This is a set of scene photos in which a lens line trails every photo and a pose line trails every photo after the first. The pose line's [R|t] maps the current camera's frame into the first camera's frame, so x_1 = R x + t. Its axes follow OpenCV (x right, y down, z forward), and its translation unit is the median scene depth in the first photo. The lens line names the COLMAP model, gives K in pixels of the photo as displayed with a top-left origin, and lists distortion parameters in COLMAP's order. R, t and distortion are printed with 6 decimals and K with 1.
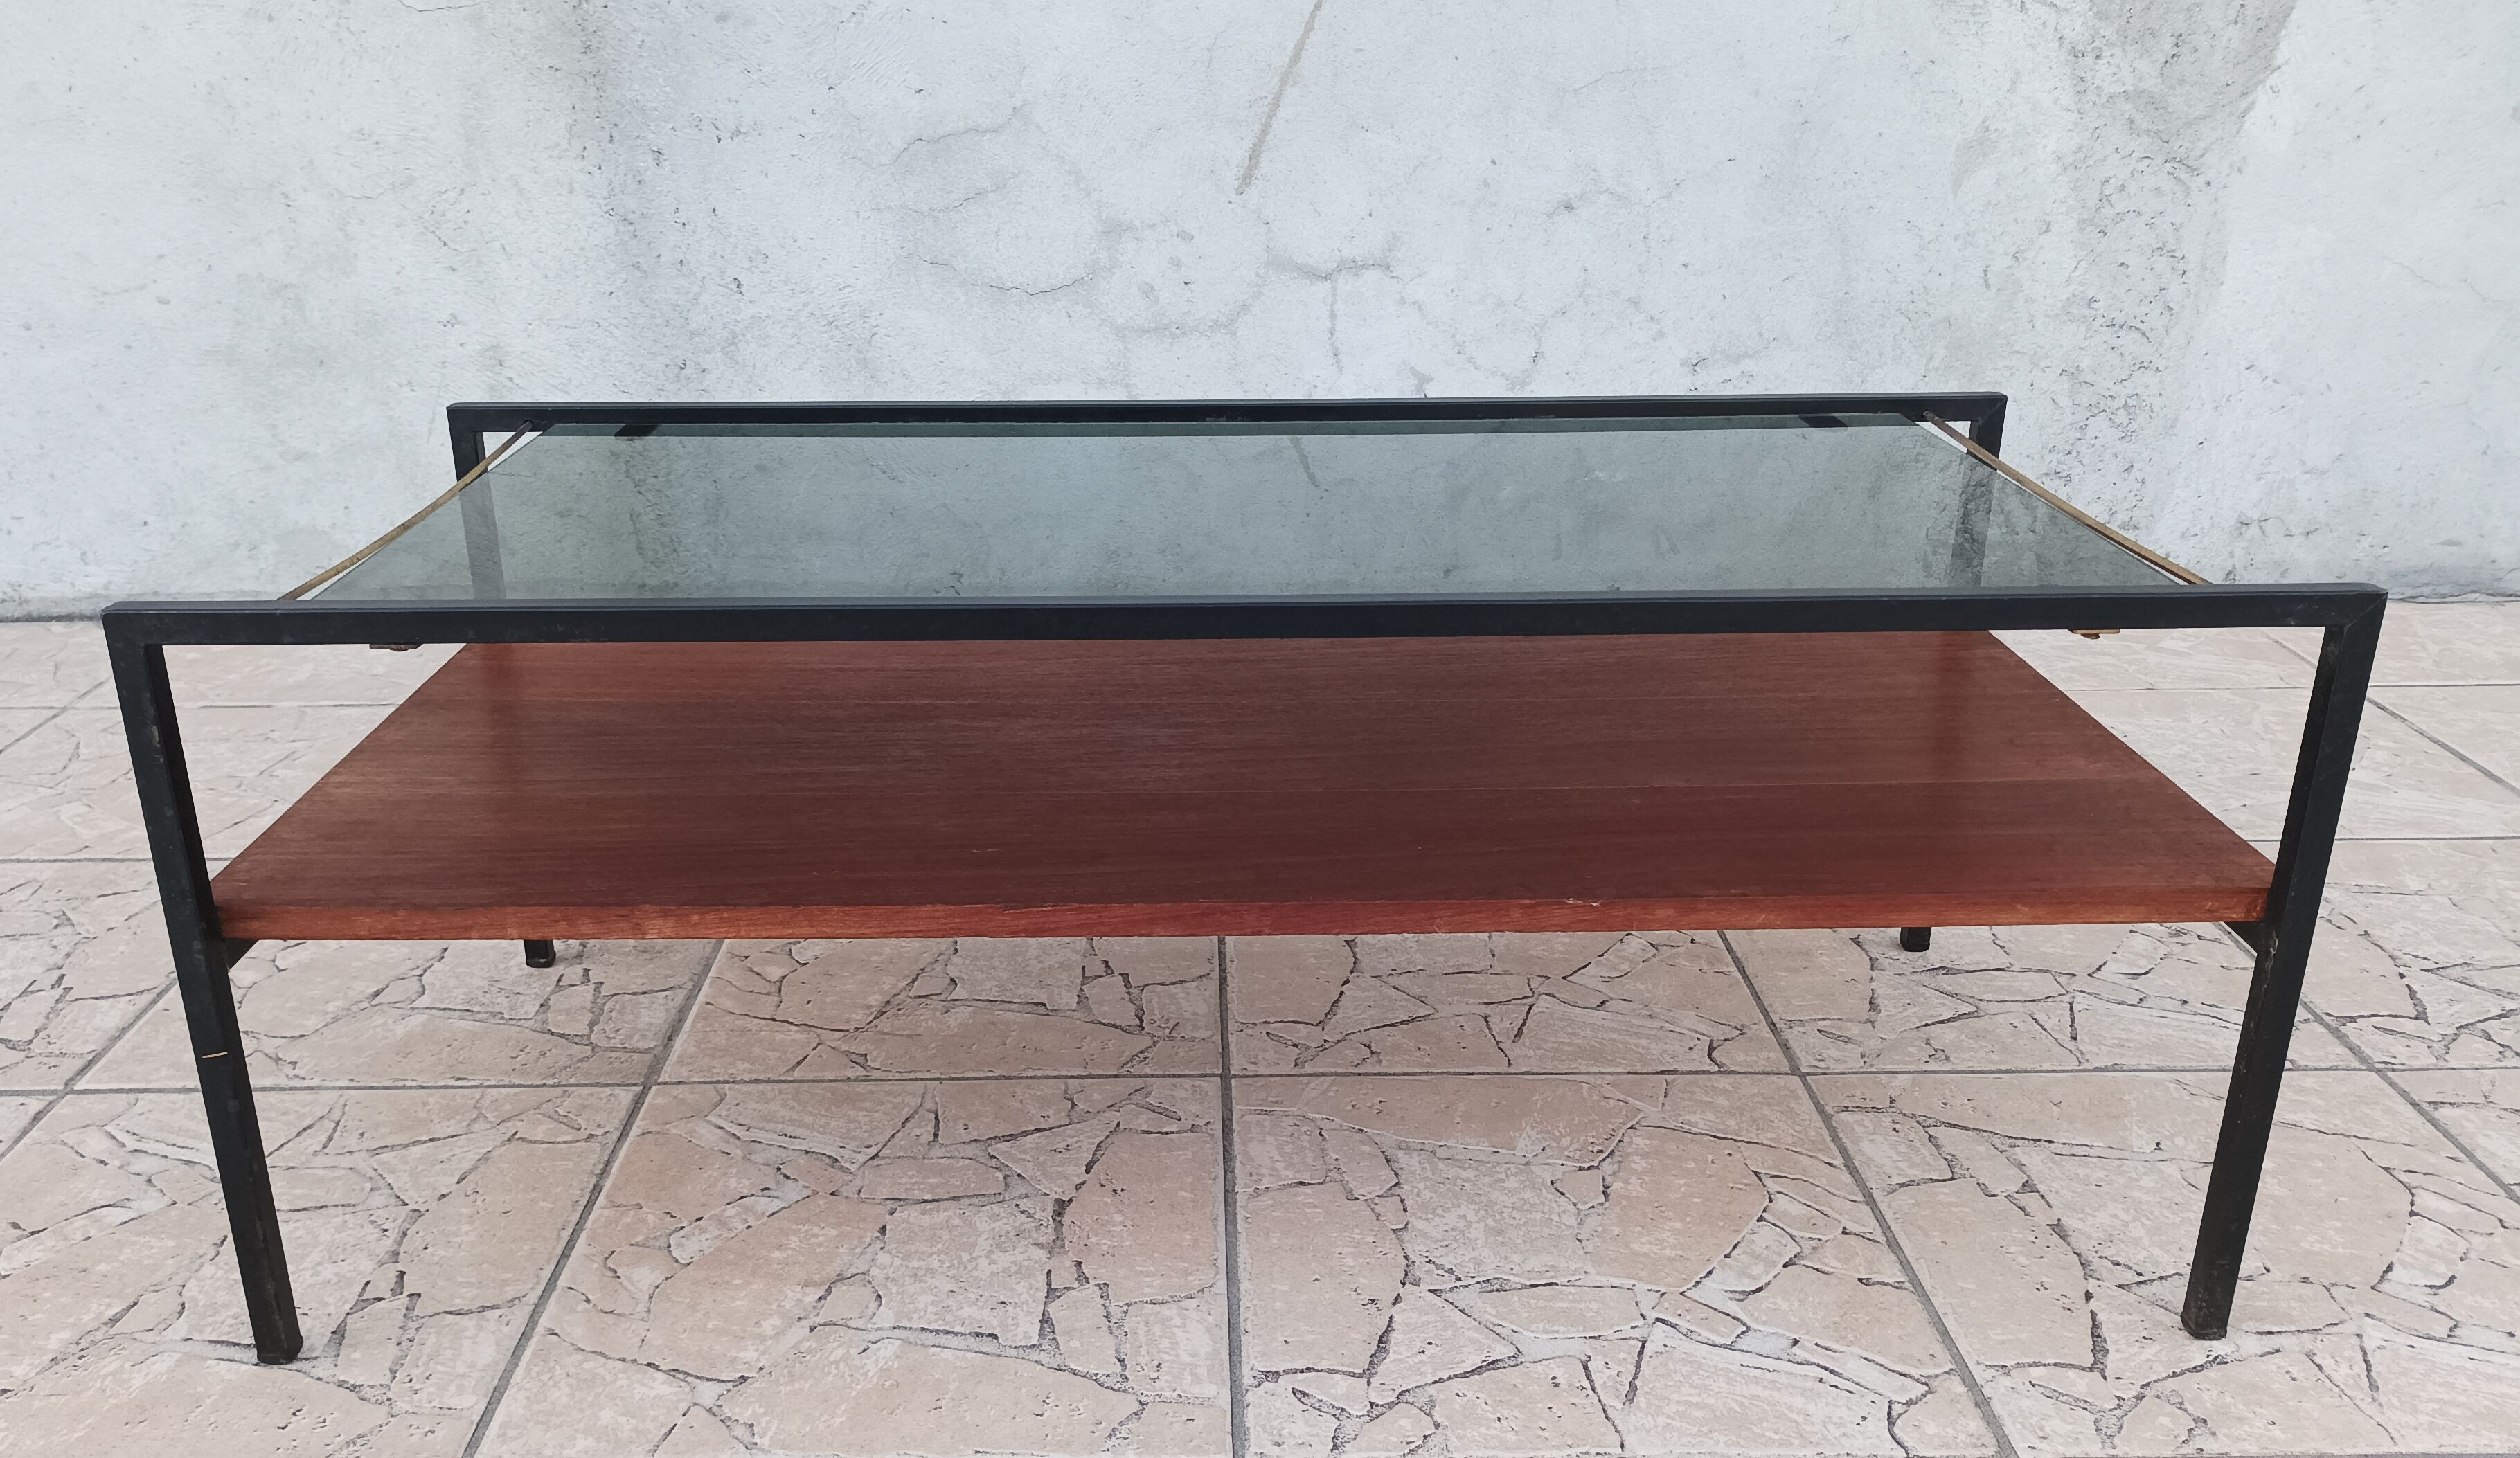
lens RADIAL K [[2007.4, 0, 1220.1], [0, 2007.4, 800.2], [0, 0, 1]] dist [0.026239, -0.018409]
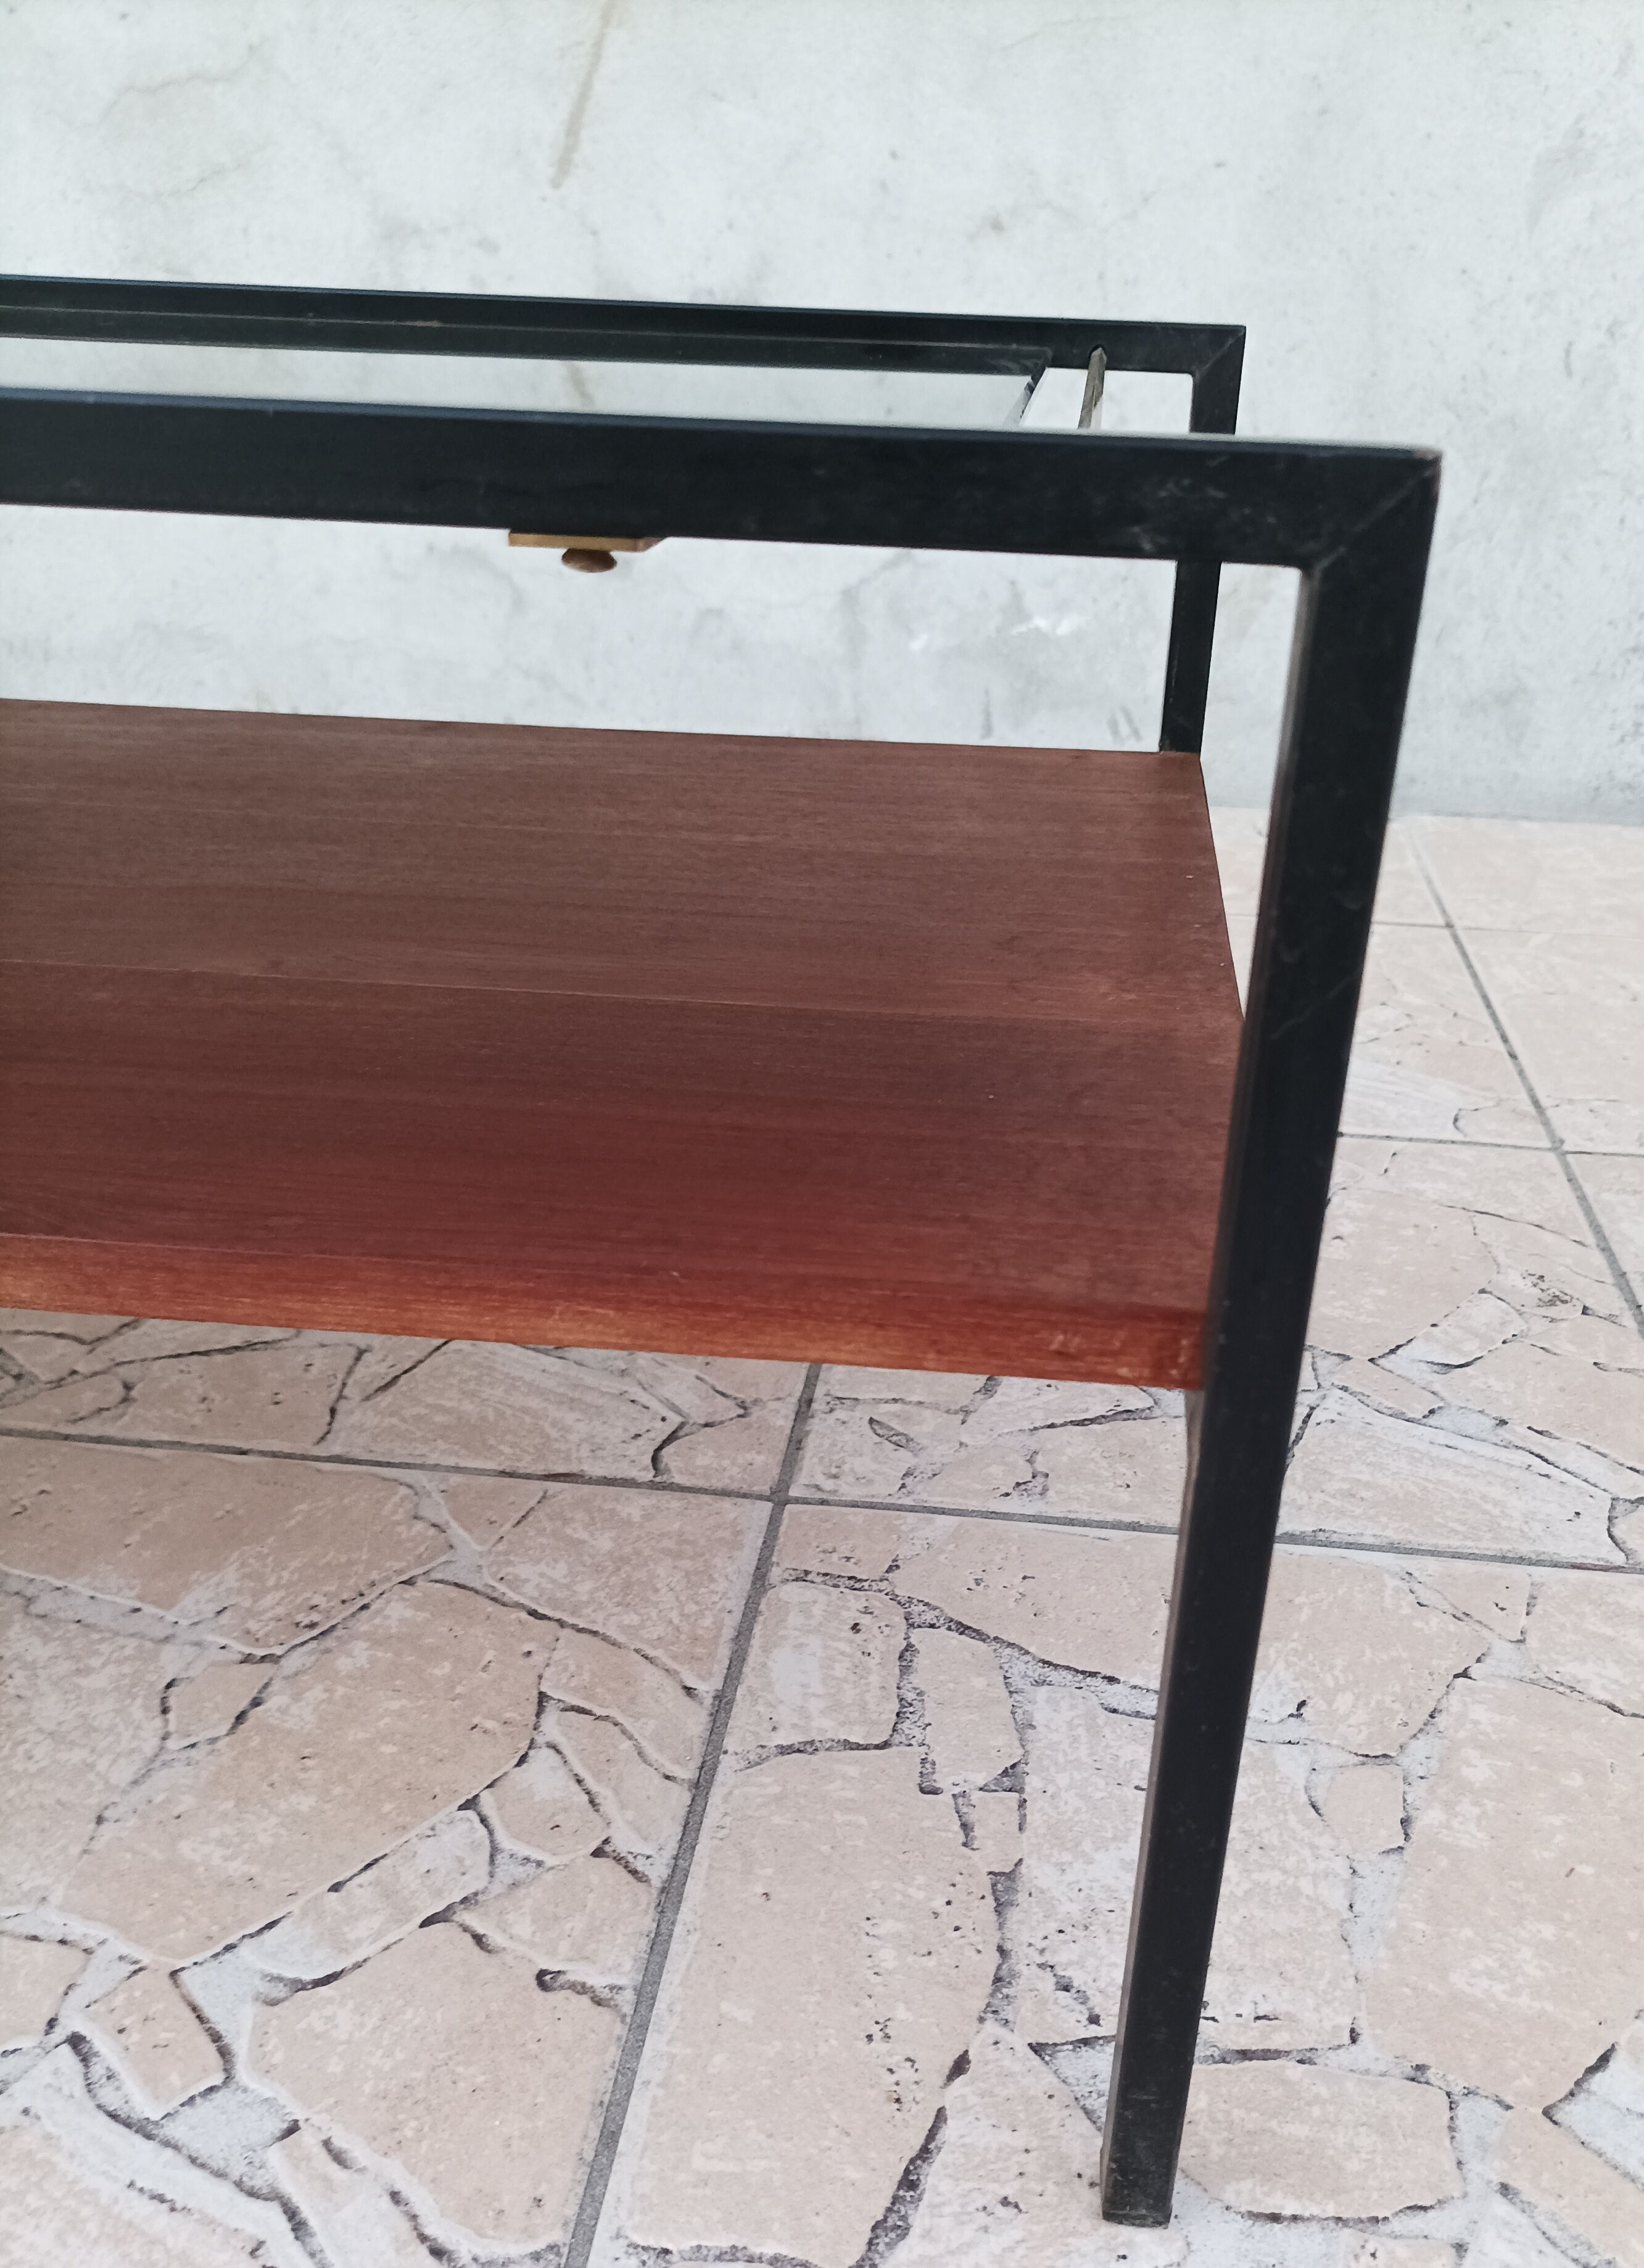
lens RADIAL K [[1821.2, 0, 914.2], [0, 1821.2, 1240.4], [0, 0, 1]] dist [0.017131, -0.015523]
pose [[0.994043, 0.082005, -0.071786, 0.358817], [-0.073207, 0.990357, 0.117620, -0.006438], [0.080739, -0.111664, 0.990461, 0.475928]]
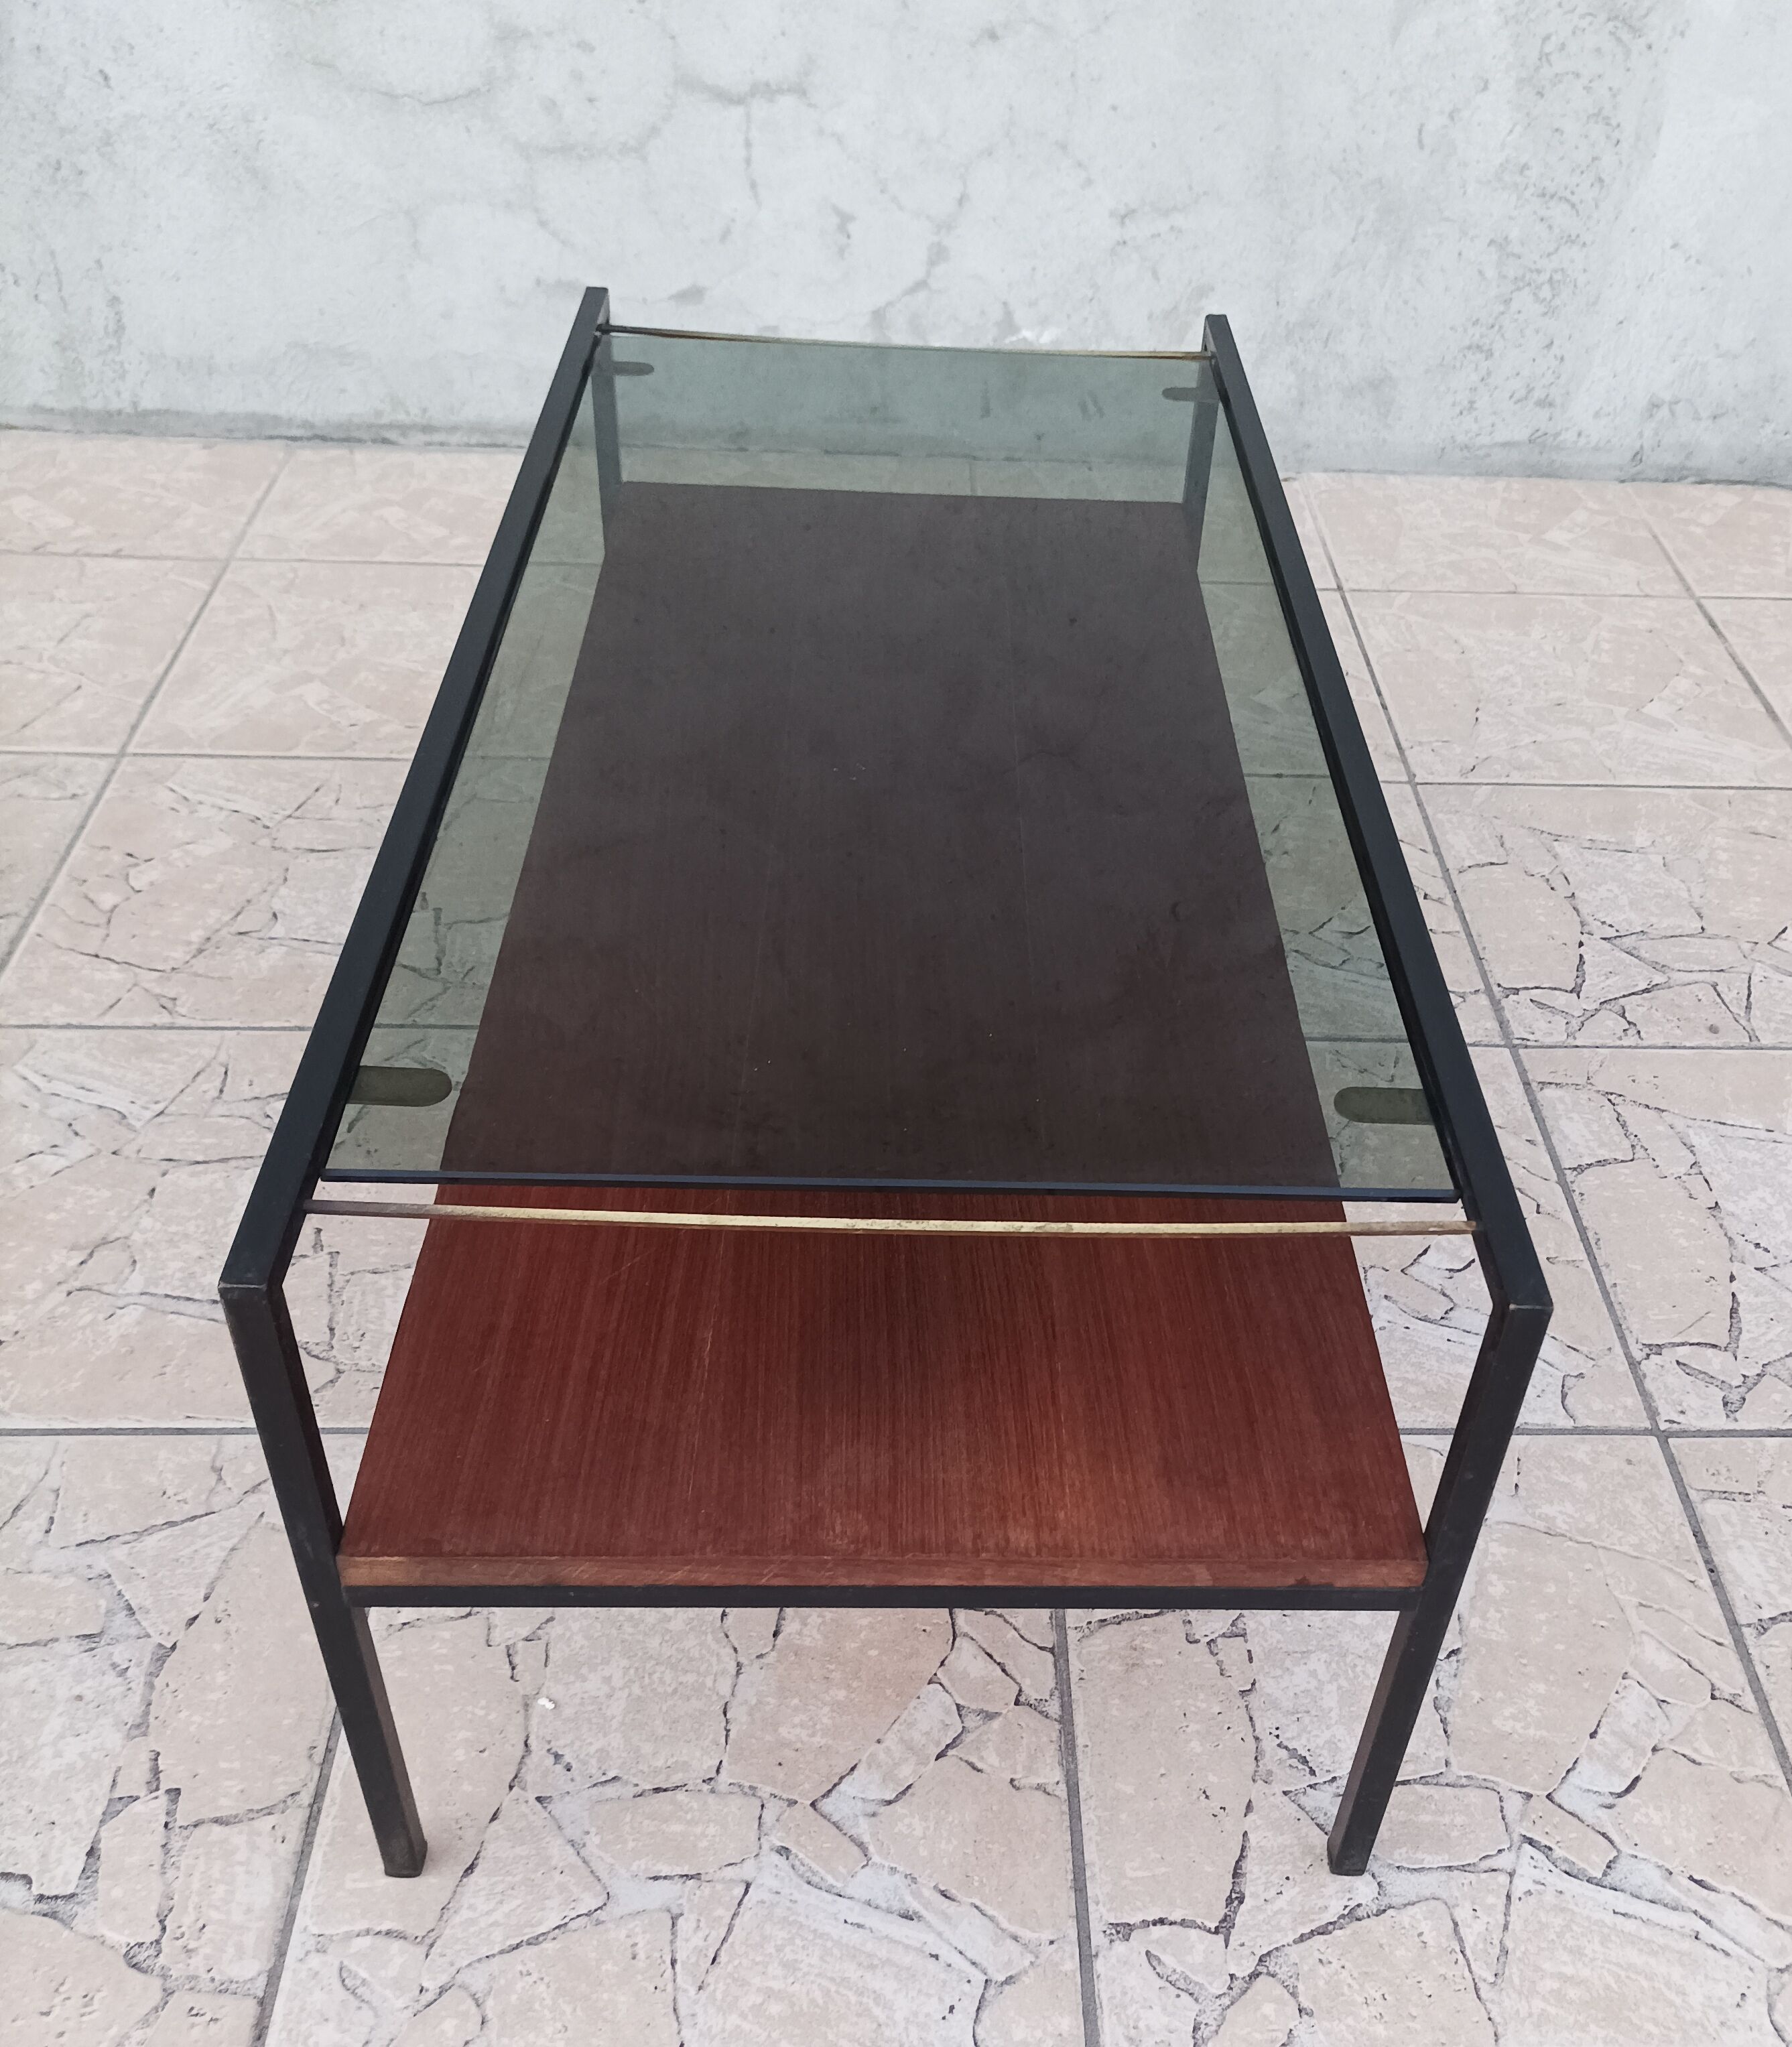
lens RADIAL K [[1944.5, 0, 997.4], [0, 1944.5, 1083.6], [0, 0, 1]] dist [0.015490, 0.000000]
pose [[0.997946, 0.021496, 0.060354, 0.211473], [-0.039243, 0.949723, 0.310623, -0.180537], [-0.050643, -0.312353, 0.948615, -0.048050]]
